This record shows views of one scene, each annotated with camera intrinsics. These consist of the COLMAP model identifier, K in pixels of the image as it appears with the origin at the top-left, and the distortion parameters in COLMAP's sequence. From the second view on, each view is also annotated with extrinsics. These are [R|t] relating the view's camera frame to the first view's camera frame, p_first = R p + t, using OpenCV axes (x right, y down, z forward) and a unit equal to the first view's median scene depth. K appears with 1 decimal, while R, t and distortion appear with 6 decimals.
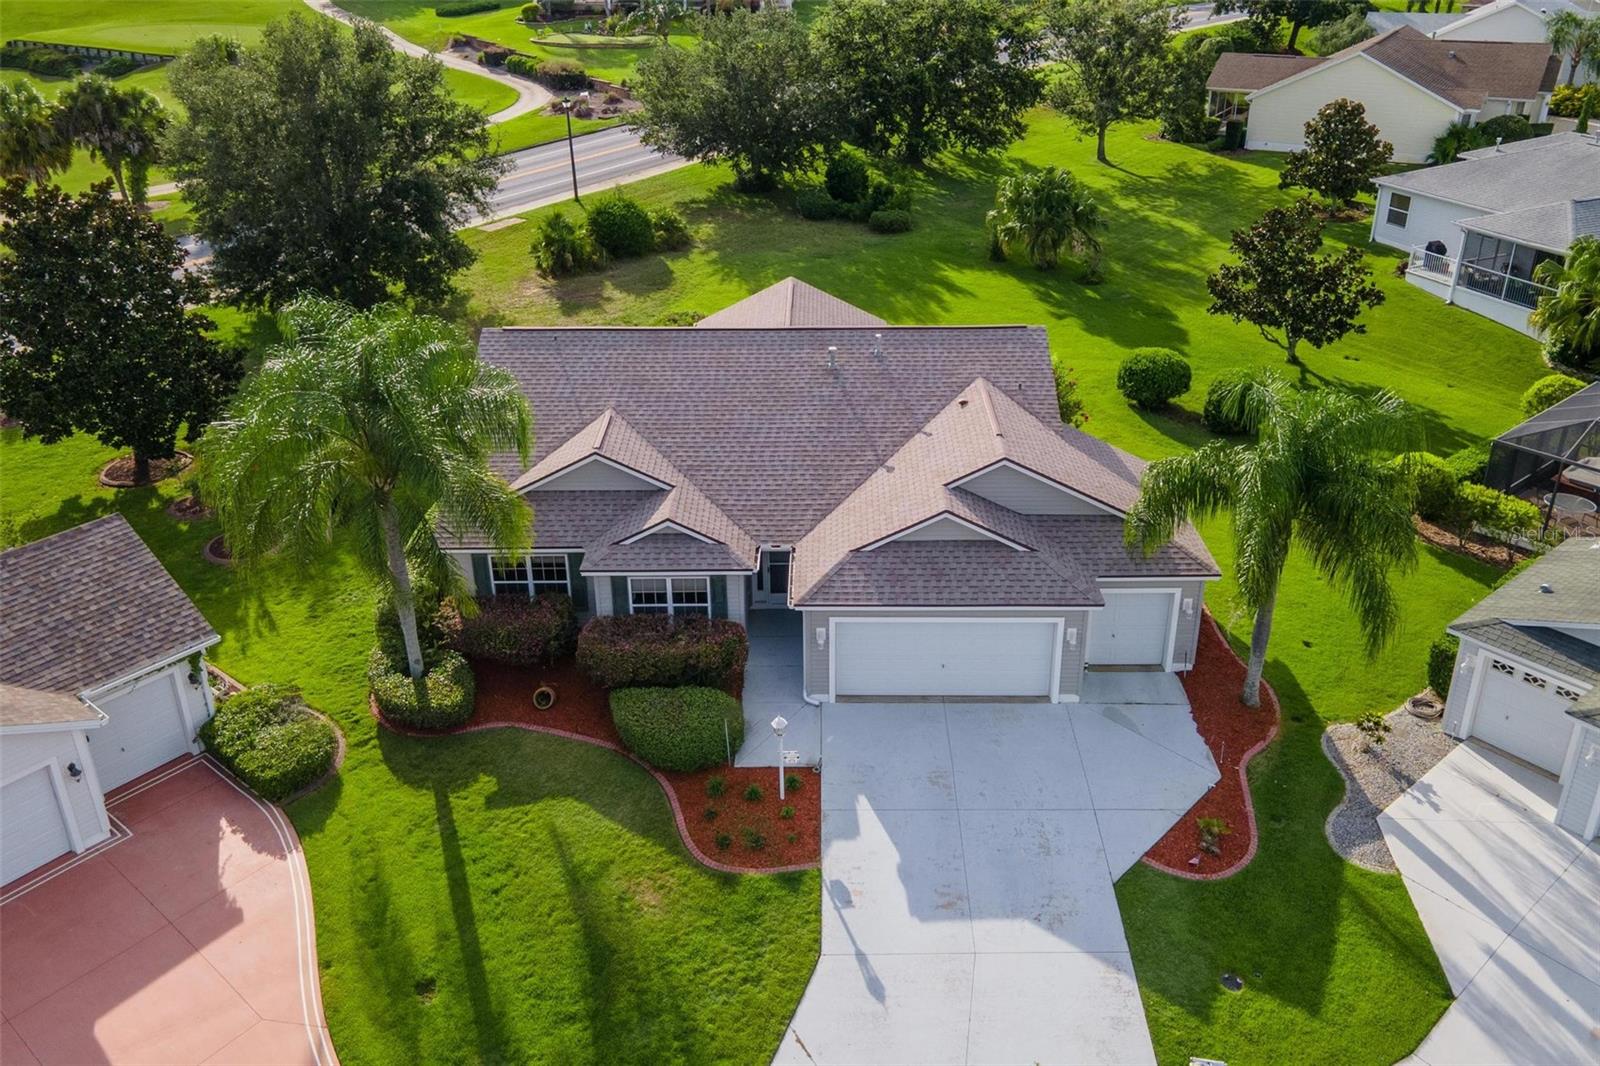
lens RADIAL K [[1283.3, 0, 834.1], [0, 1283.3, 429.8], [0, 0, 1]] dist [0.051167, 0.005306]
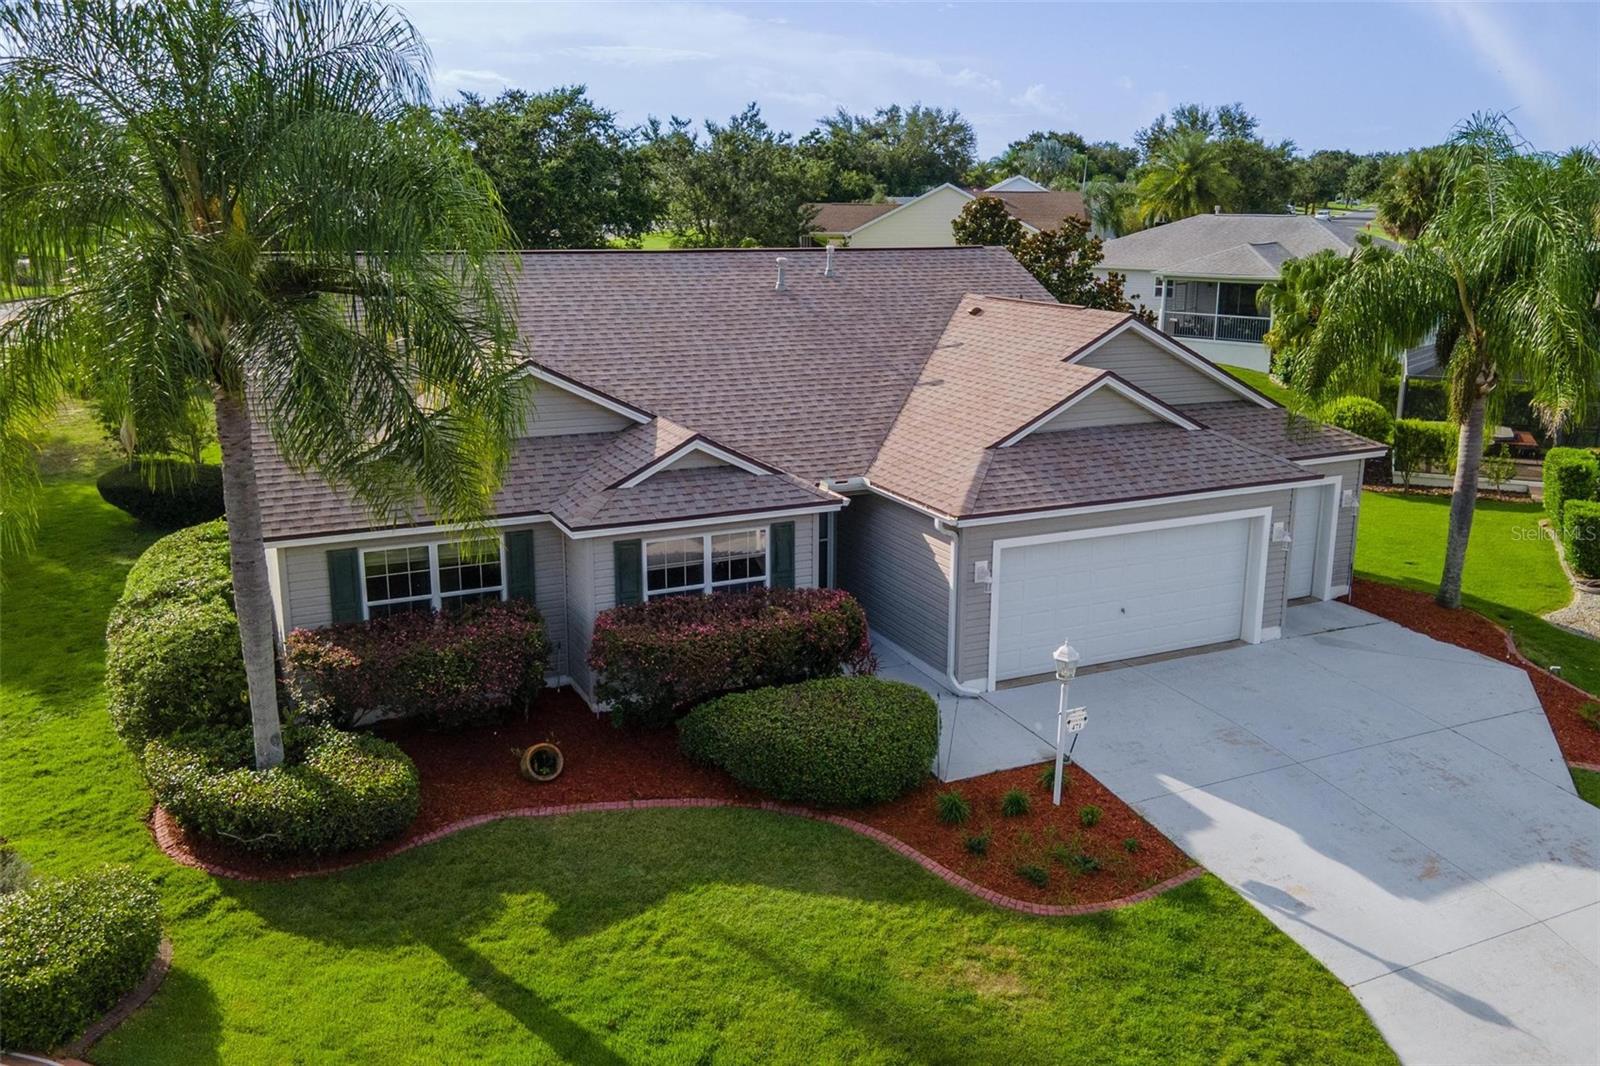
lens RADIAL K [[1283.3, 0, 835.3], [0, 1283.3, 500.6], [0, 0, 1]] dist [0.051167, 0.005306]
pose [[0.896033, -0.089926, 0.434785, -0.344722], [0.165623, 0.976287, -0.139402, 0.198984], [-0.411939, 0.196919, 0.889679, 0.452056]]
